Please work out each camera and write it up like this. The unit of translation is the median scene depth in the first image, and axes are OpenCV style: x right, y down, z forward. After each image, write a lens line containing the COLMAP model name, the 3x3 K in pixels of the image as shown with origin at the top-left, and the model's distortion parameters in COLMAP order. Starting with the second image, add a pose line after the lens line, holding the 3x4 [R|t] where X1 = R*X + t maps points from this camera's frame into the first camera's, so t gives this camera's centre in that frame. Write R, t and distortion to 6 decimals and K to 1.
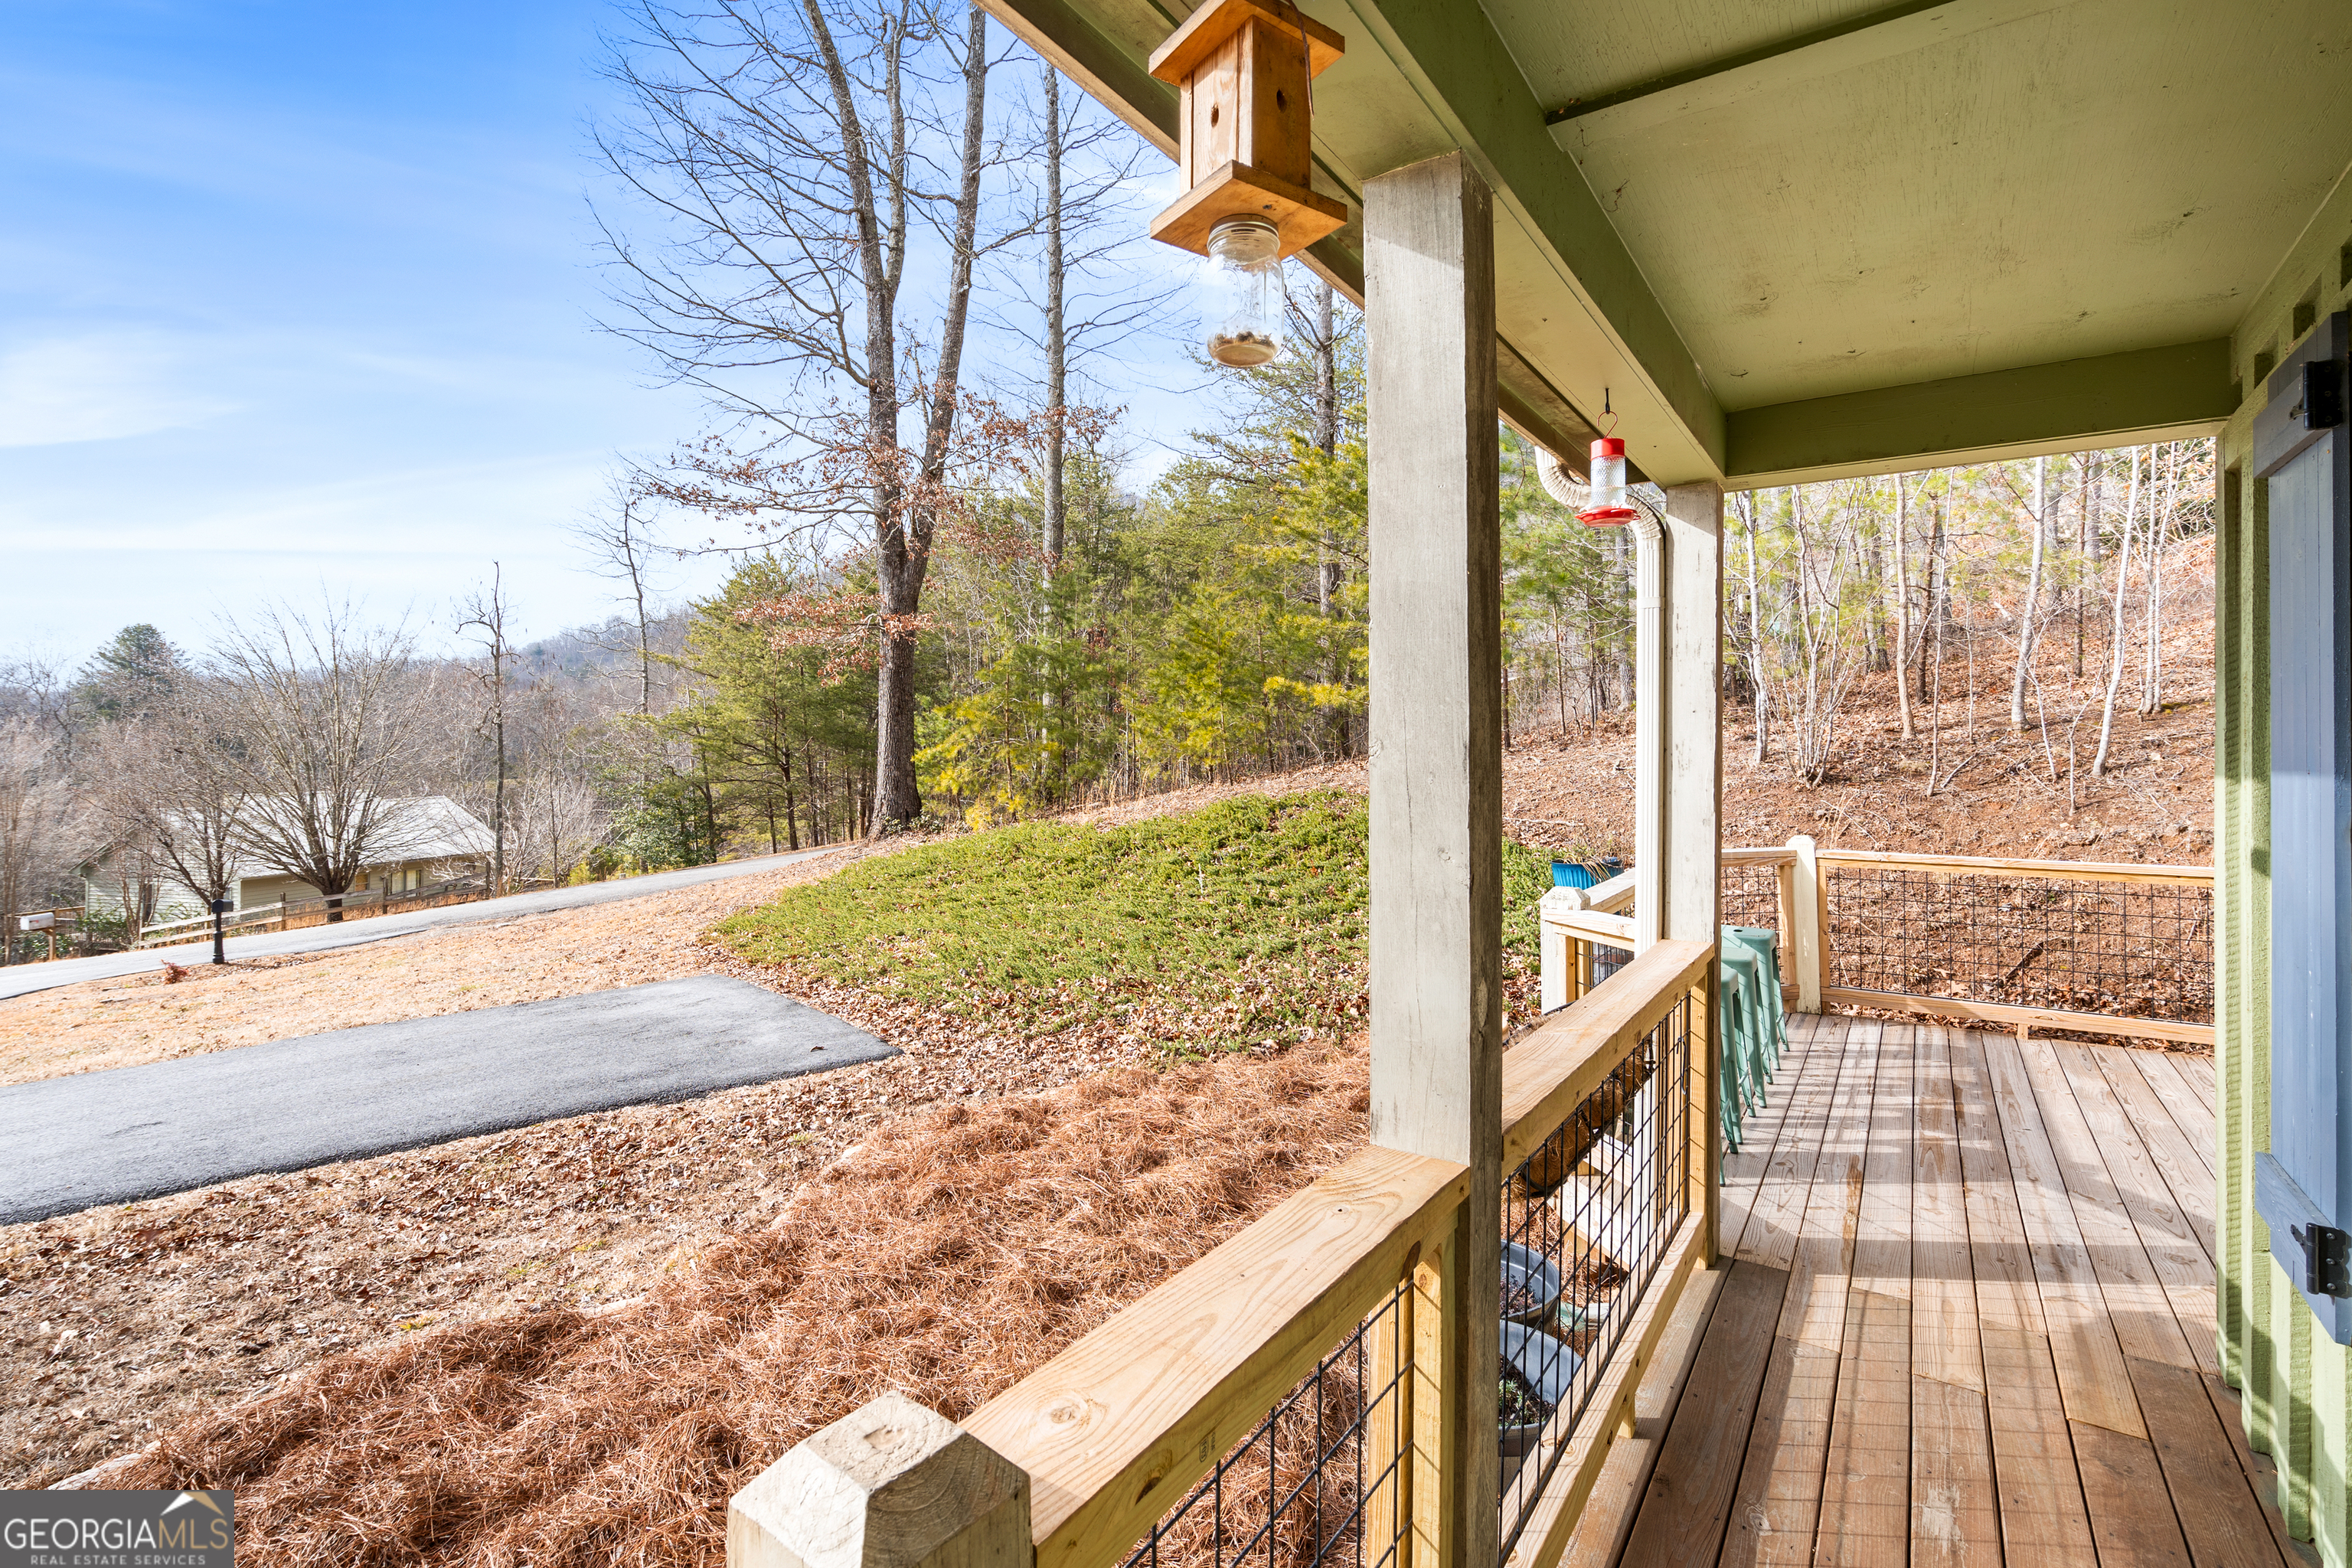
lens RADIAL K [[1096.2, 0, 1170.8], [0, 1096.2, 760.8], [0, 0, 1]] dist [-0.000306, 0.001030]
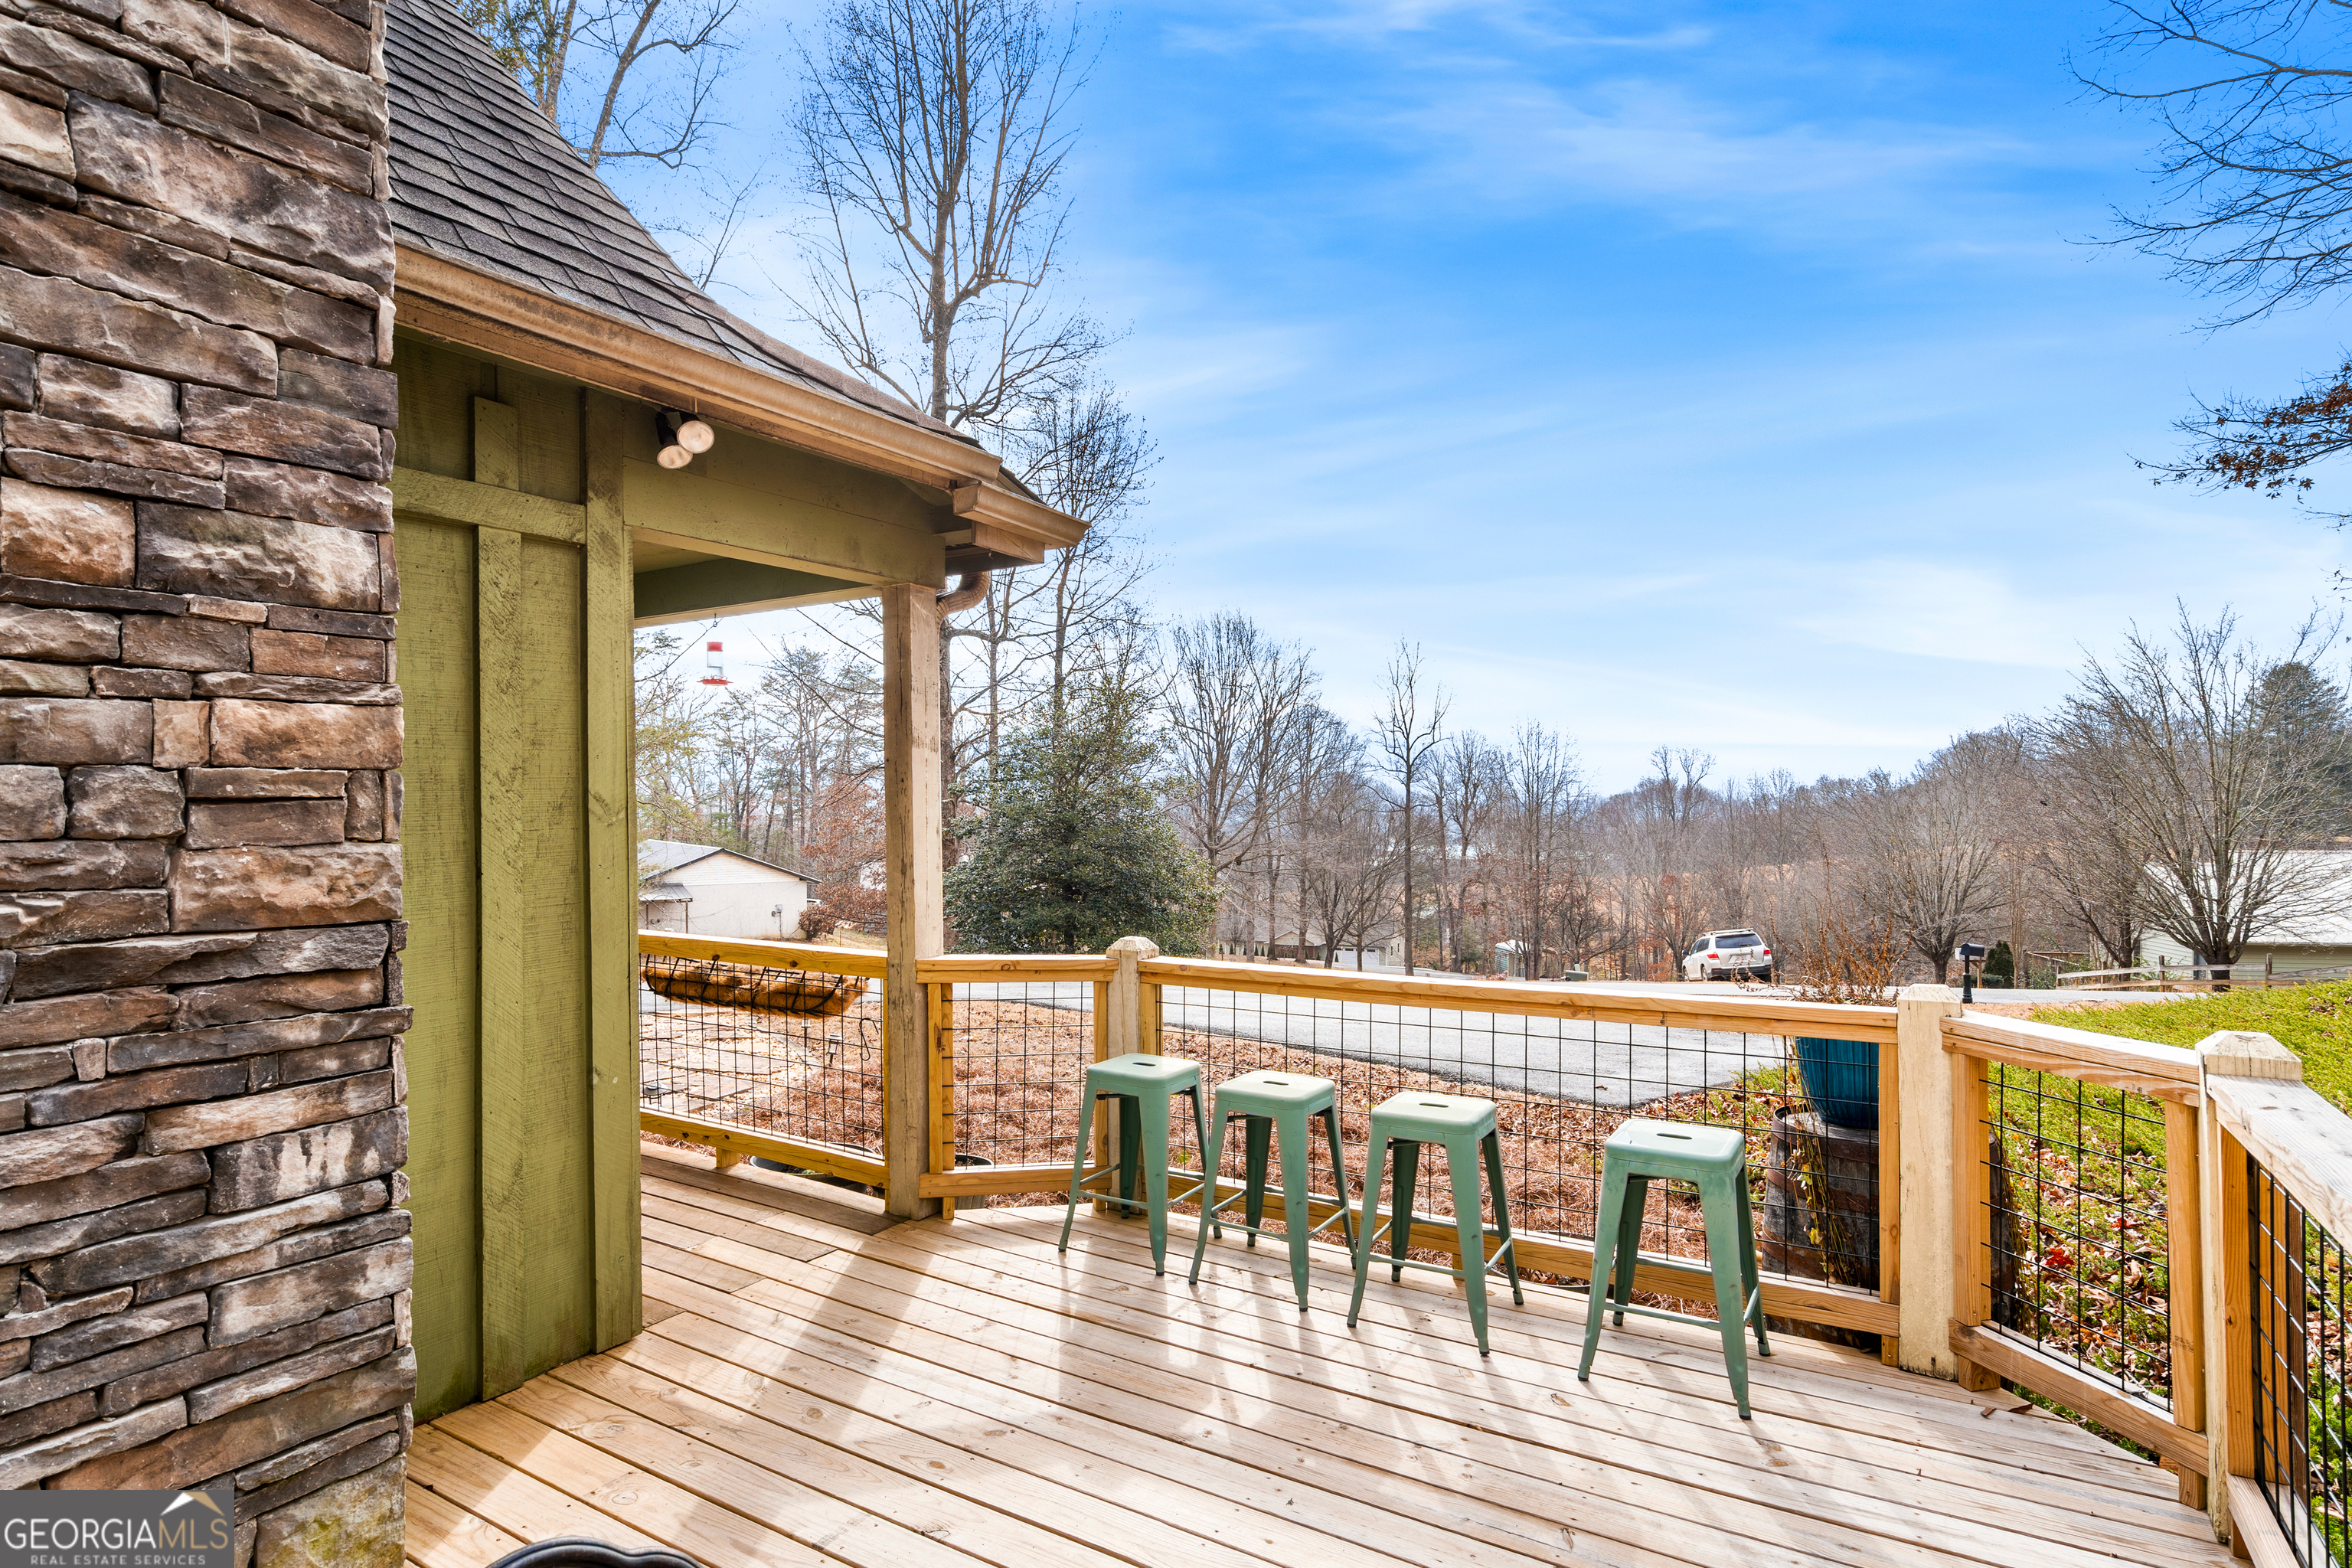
lens RADIAL K [[1210.7, 0, 1175.8], [0, 1210.7, 798.4], [0, 0, 1]] dist [0.000548, 0.000150]
pose [[0.037941, -0.008968, -0.999240, 1.565773], [-0.003894, 0.999951, -0.009122, 0.002839], [0.999272, 0.004238, 0.037904, 1.055258]]
